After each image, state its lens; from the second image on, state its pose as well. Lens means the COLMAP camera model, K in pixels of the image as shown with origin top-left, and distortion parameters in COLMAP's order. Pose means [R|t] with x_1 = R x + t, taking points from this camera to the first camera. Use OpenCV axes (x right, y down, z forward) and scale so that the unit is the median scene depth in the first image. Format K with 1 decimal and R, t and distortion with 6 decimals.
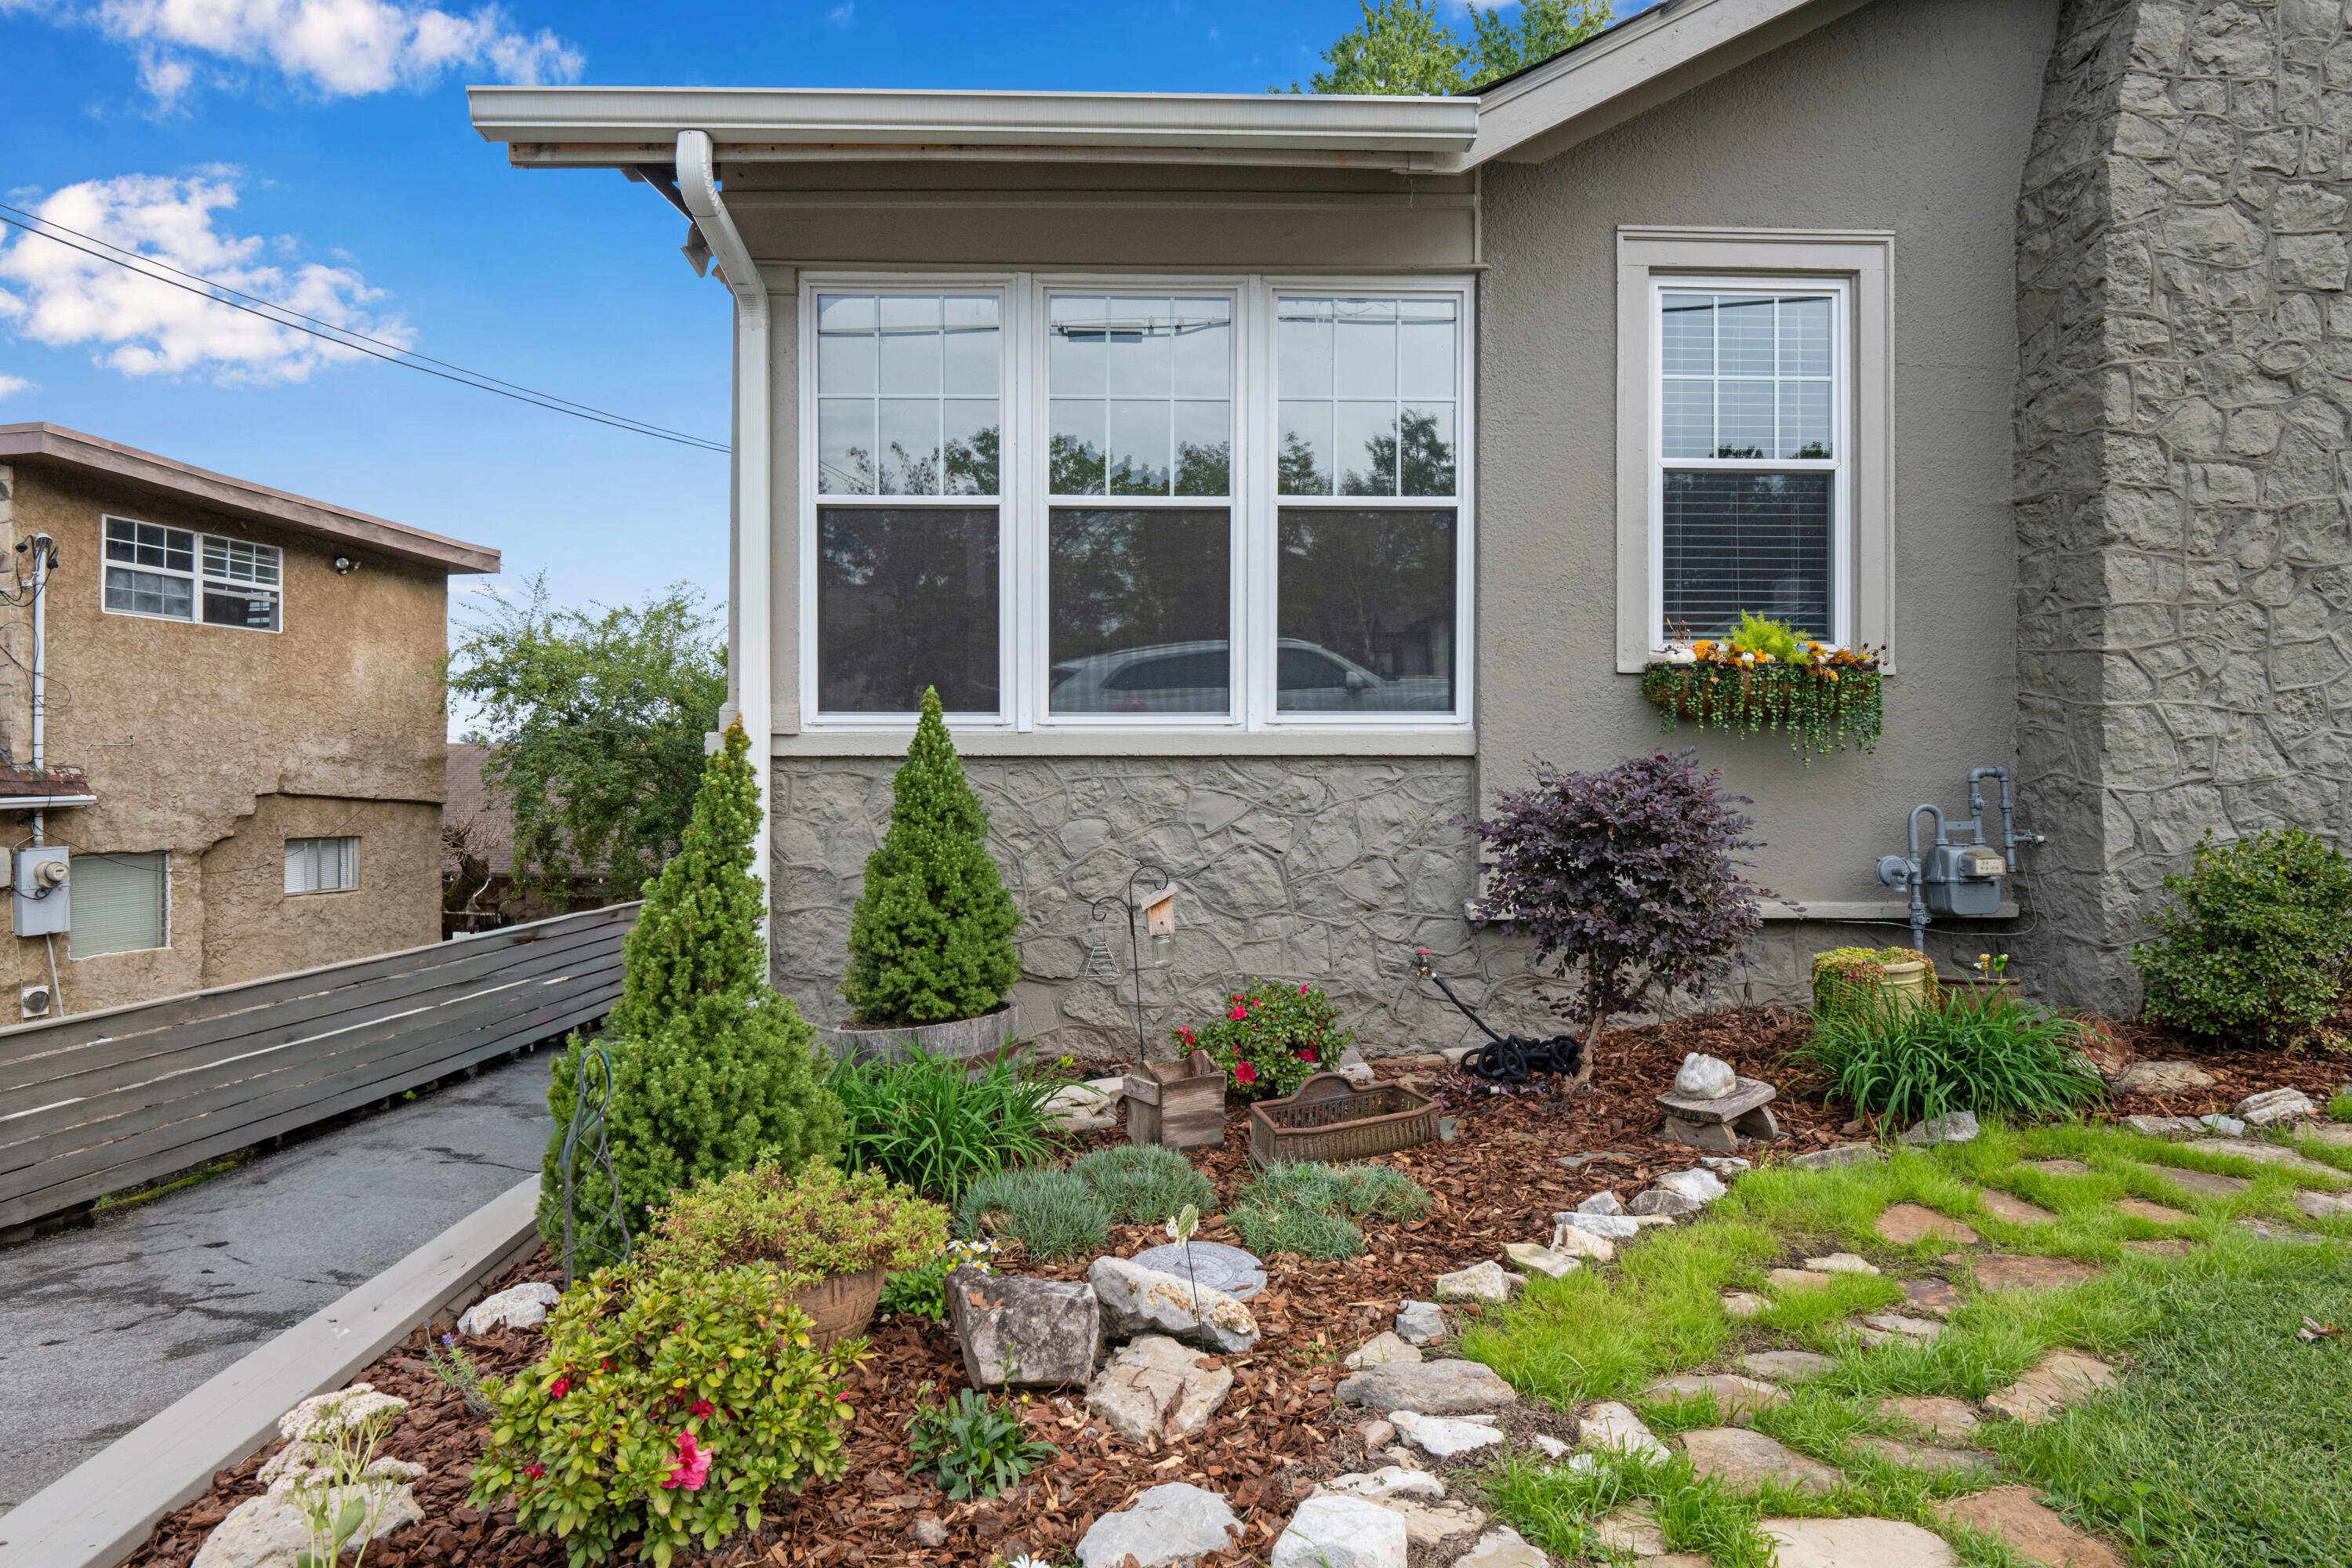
lens RADIAL K [[1267.2, 0, 1176.0], [0, 1267.2, 784.0], [0, 0, 1]] dist [-0.024385, -0.000244]
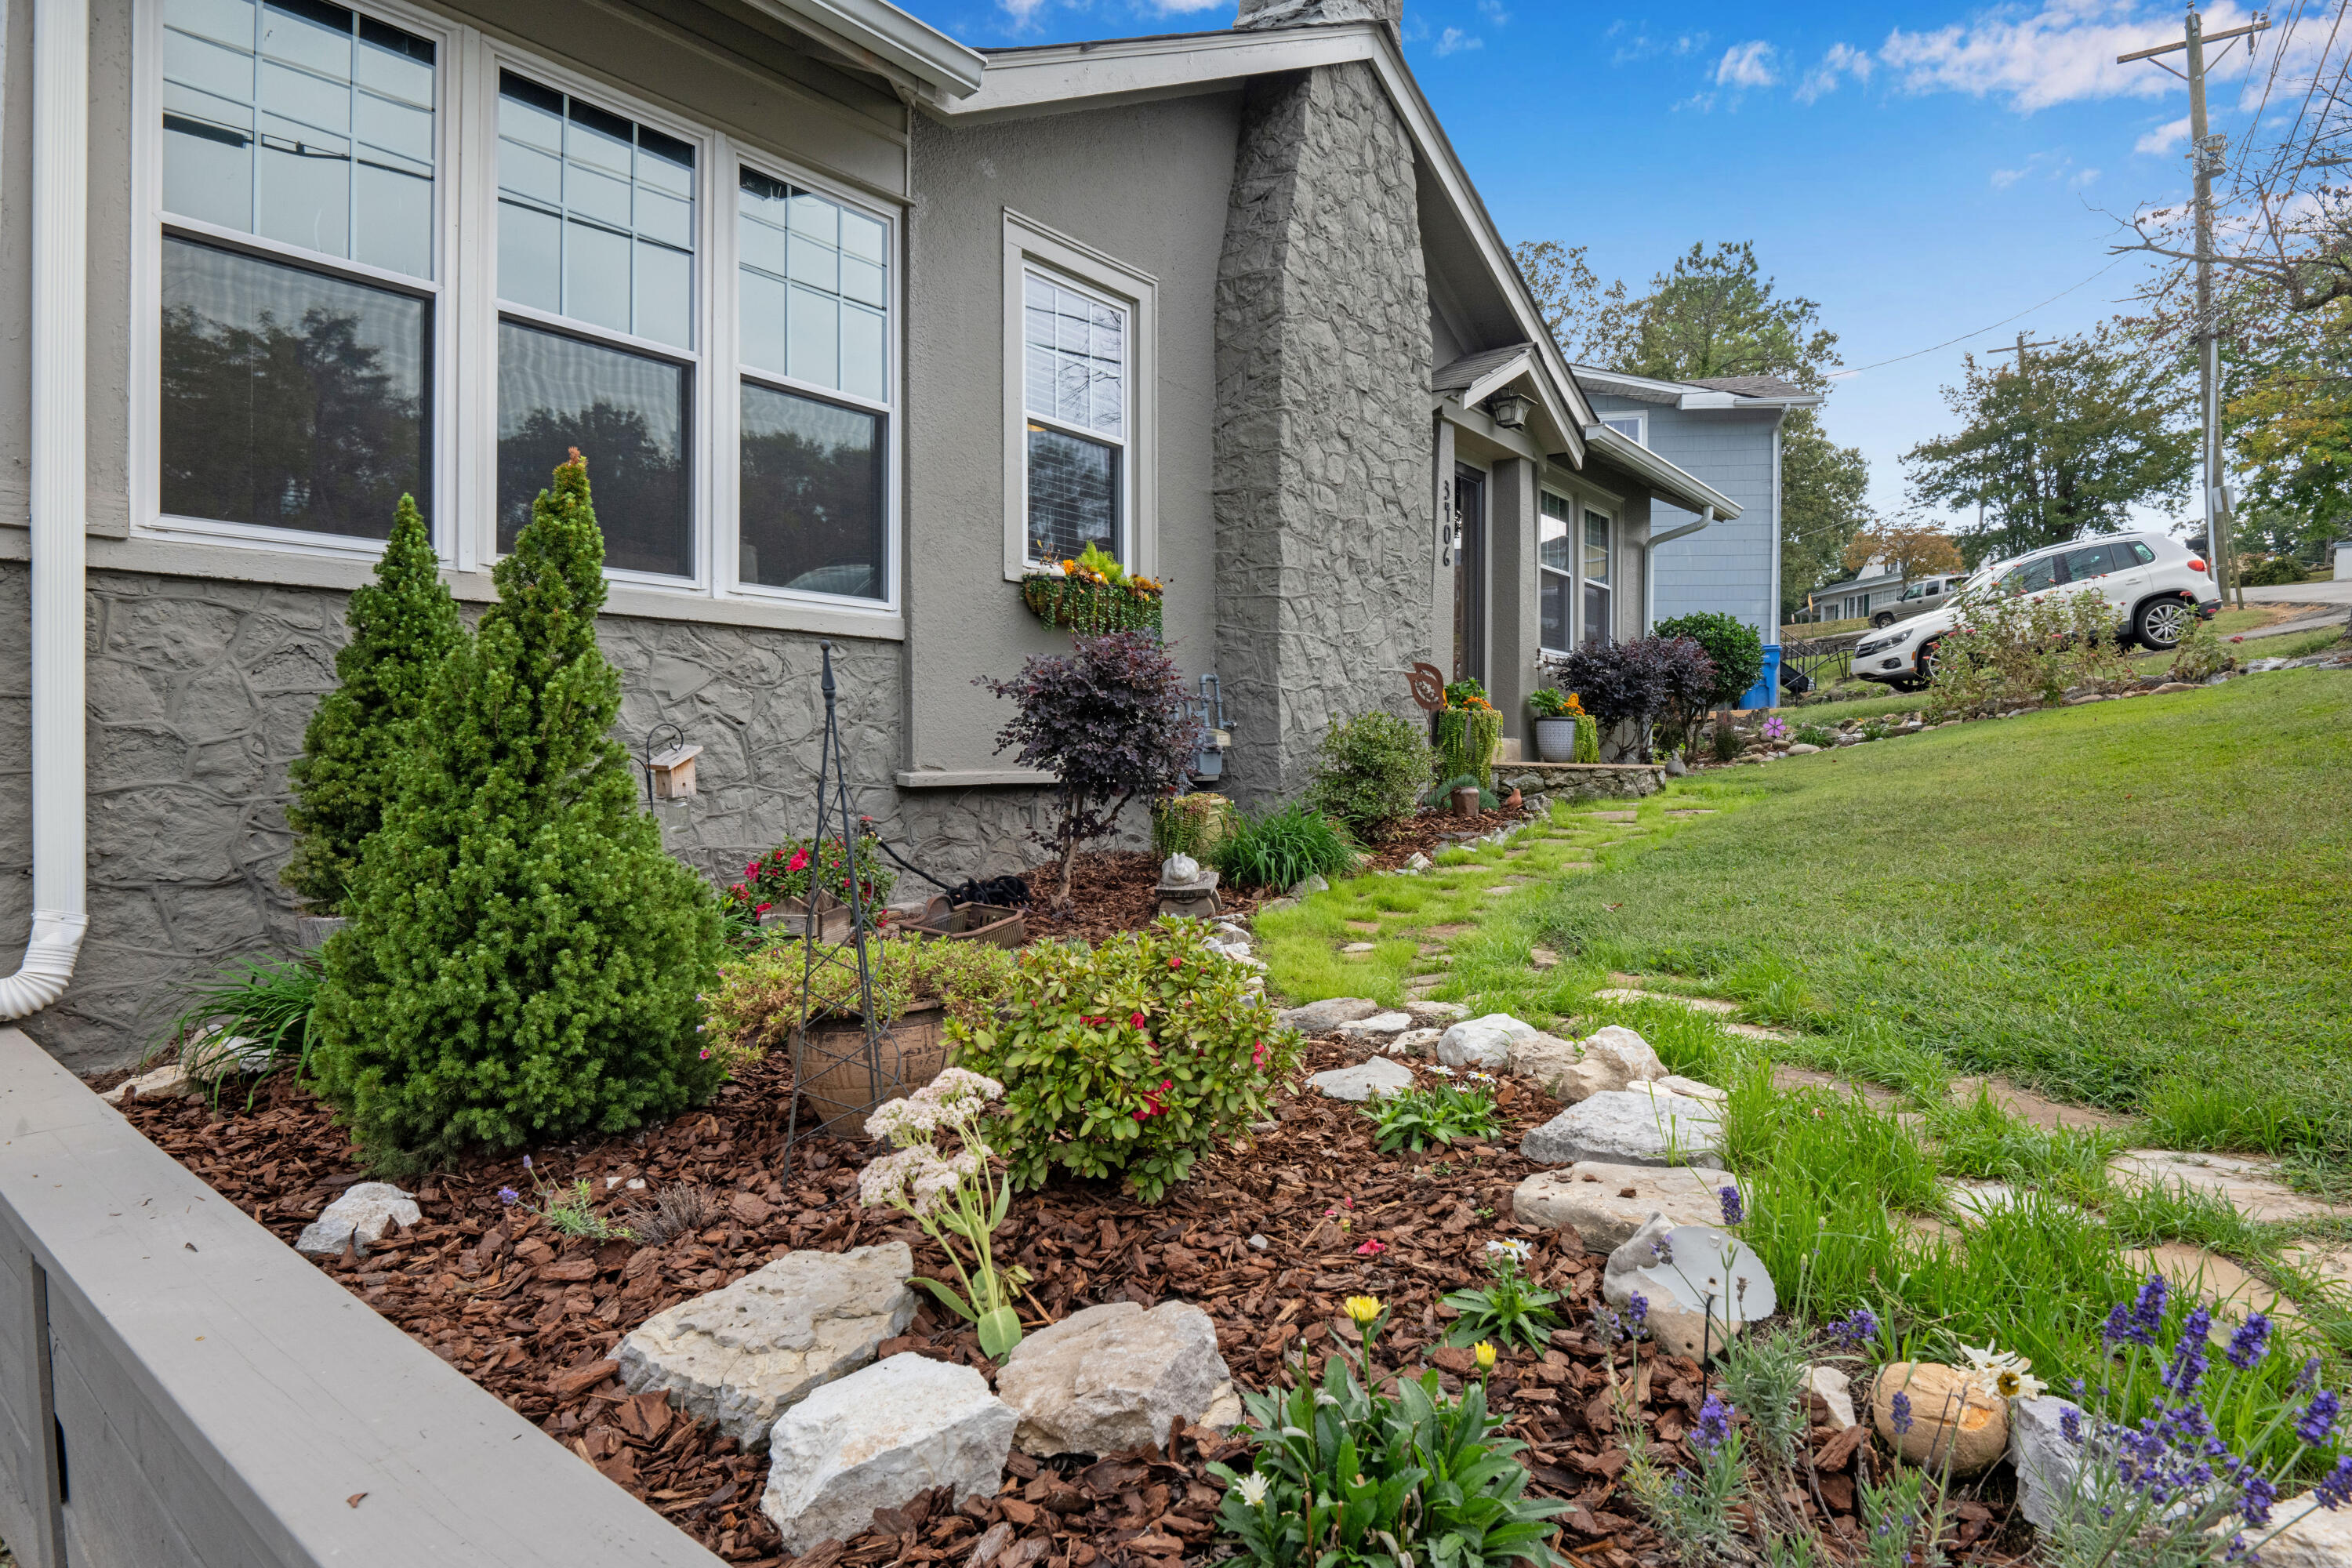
lens RADIAL K [[1227.3, 0, 1176.0], [0, 1227.3, 784.0], [0, 0, 1]] dist [-0.005205, -0.016208]
pose [[0.652682, -0.012778, 0.757524, -0.469747], [0.009626, 0.999917, 0.008573, 0.106360], [-0.757571, 0.001696, 0.652751, 0.124227]]
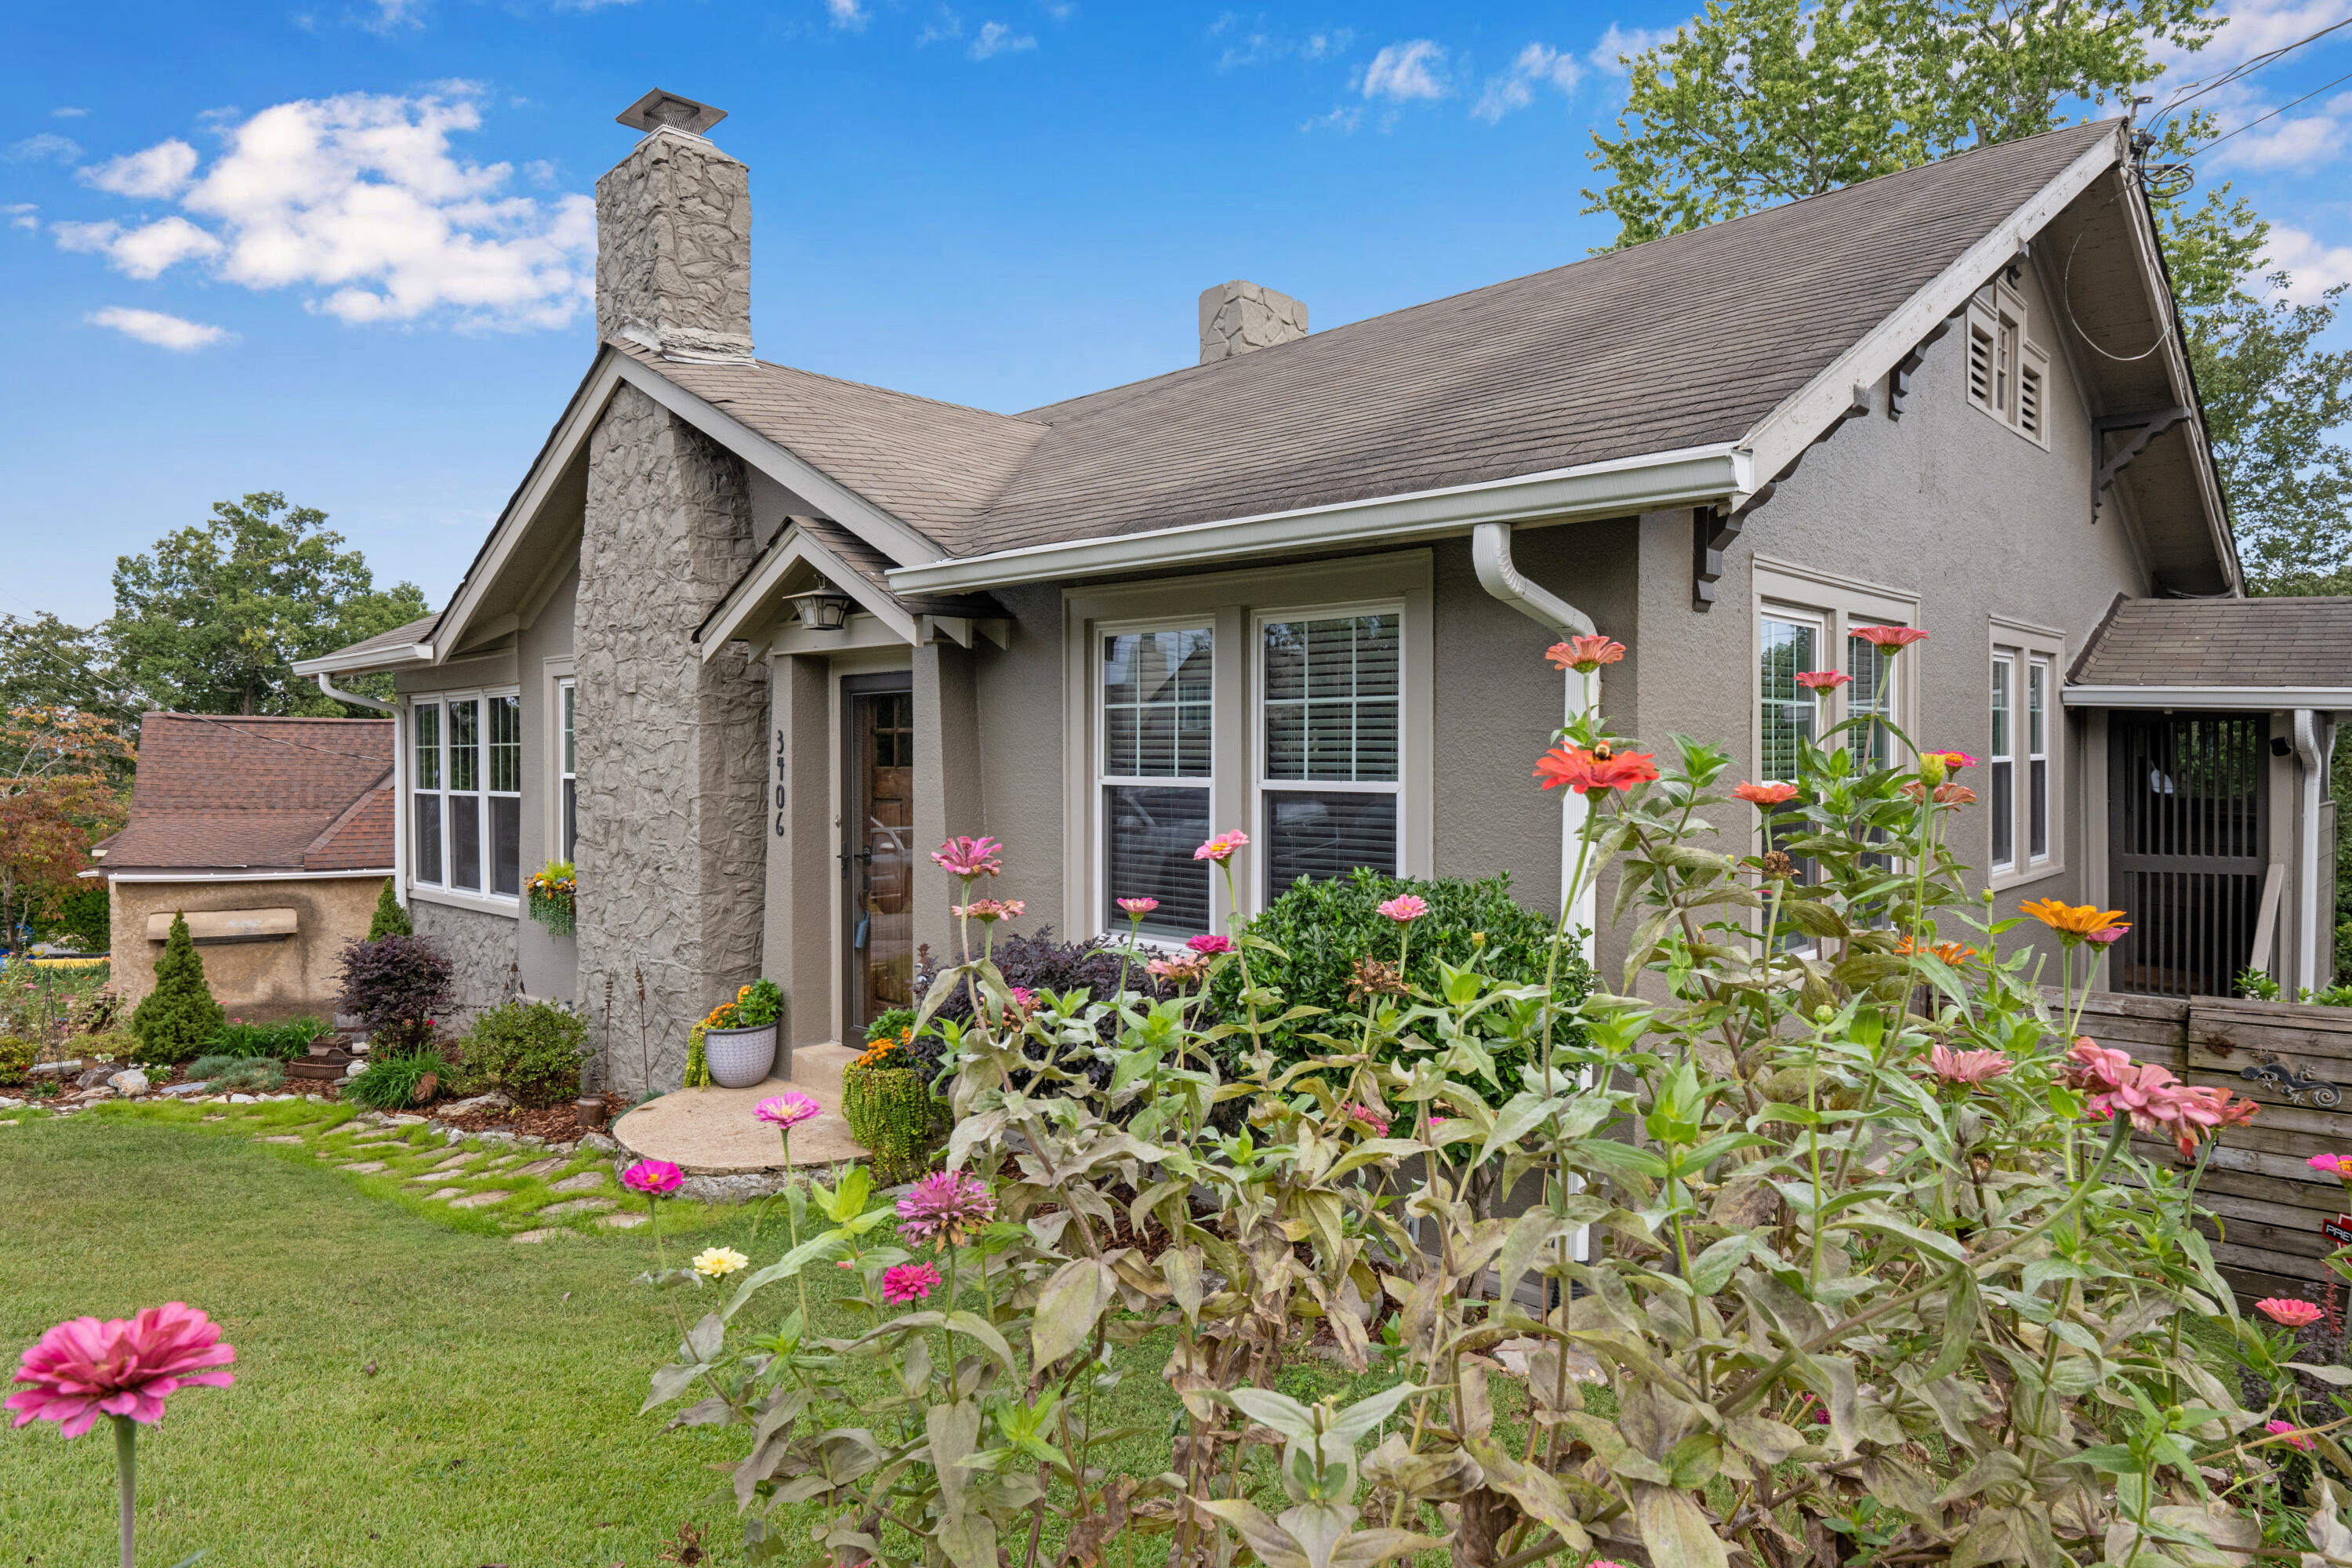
lens RADIAL K [[1428.0, 0, 1151.6], [0, 1428.0, 778.0], [0, 0, 1]] dist [-0.002558, -0.005608]
pose [[0.691143, 0.008848, -0.722664, 2.857524], [-0.008223, 0.999957, 0.004379, -0.295972], [0.722672, 0.002916, 0.691185, 0.153822]]
